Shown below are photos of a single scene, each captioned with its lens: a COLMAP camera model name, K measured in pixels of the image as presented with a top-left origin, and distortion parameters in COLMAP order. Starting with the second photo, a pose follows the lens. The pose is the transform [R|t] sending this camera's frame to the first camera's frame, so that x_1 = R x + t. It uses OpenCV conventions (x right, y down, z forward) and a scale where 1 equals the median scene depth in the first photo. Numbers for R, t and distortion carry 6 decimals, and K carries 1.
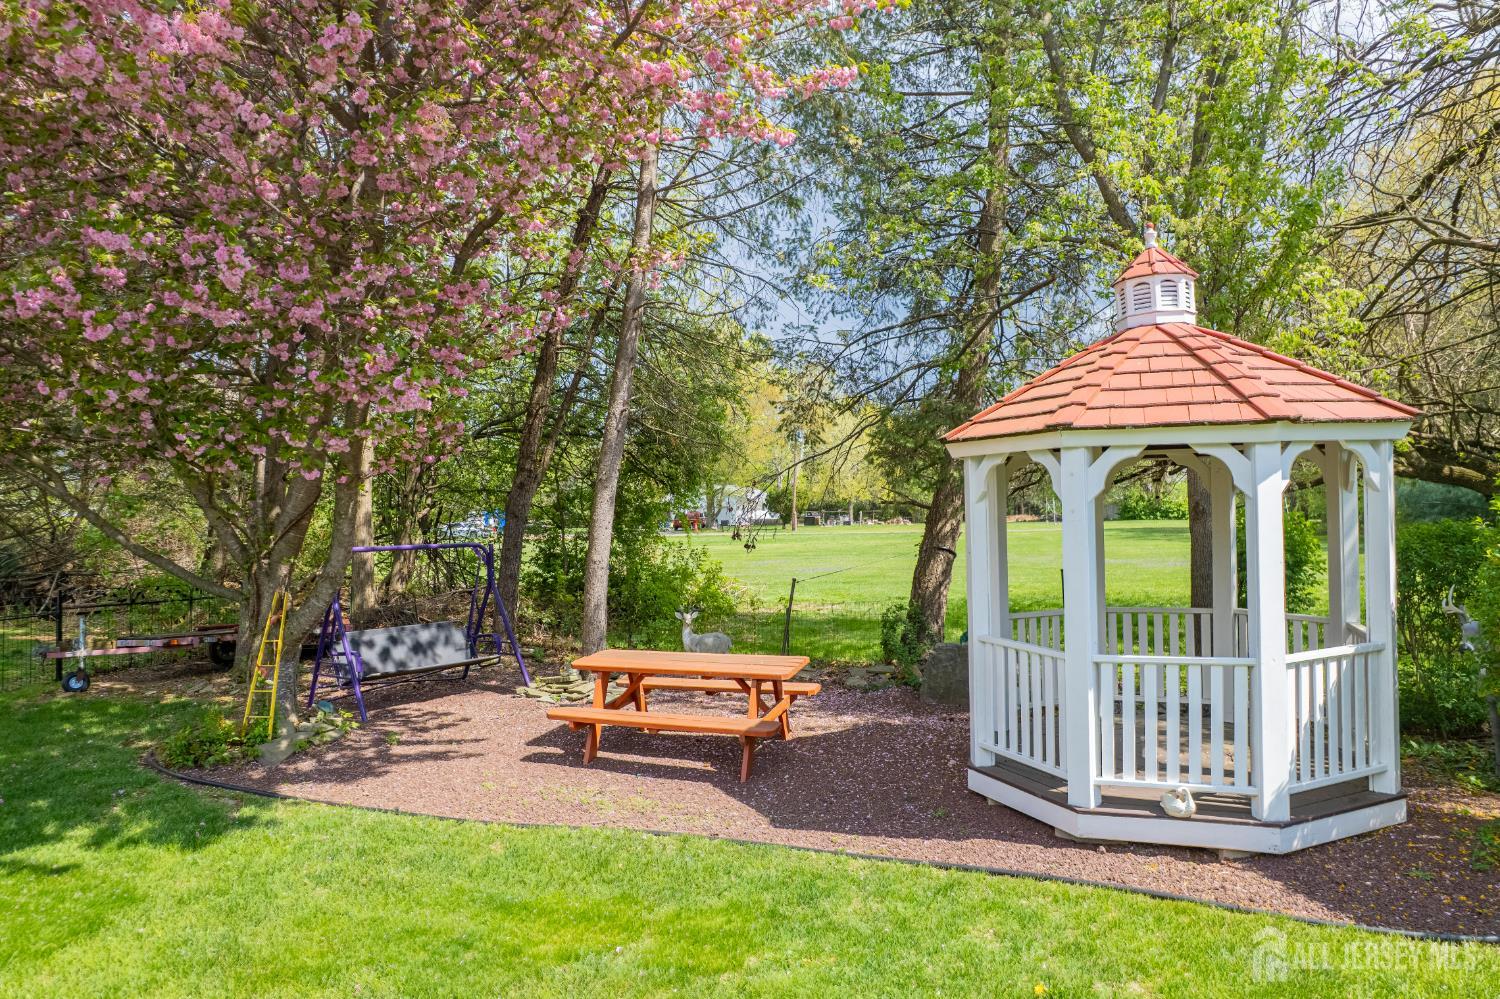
lens RADIAL K [[983.1, 0, 750.0], [0, 983.1, 499.5], [0, 0, 1]] dist [-0.069840, 0.054490]
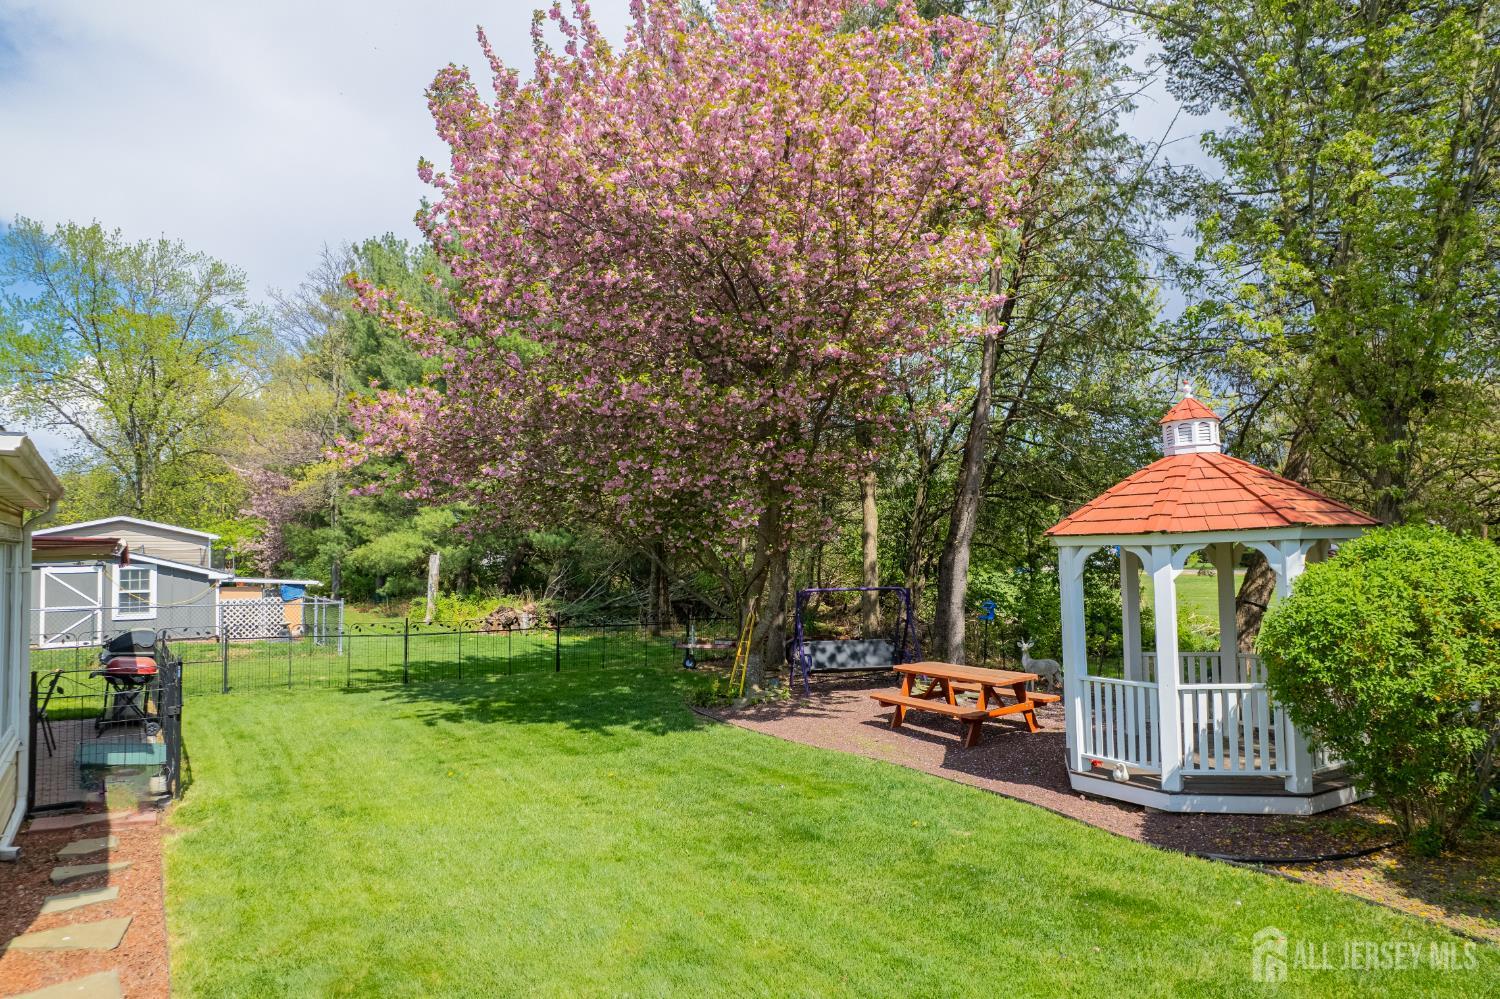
lens RADIAL K [[983.1, 0, 750.0], [0, 983.1, 499.5], [0, 0, 1]] dist [-0.069840, 0.054490]
pose [[0.790927, -0.023516, -0.611459, 0.902196], [0.003682, 0.999426, -0.033675, -0.076461], [0.611900, 0.024383, 0.790560, -0.601796]]
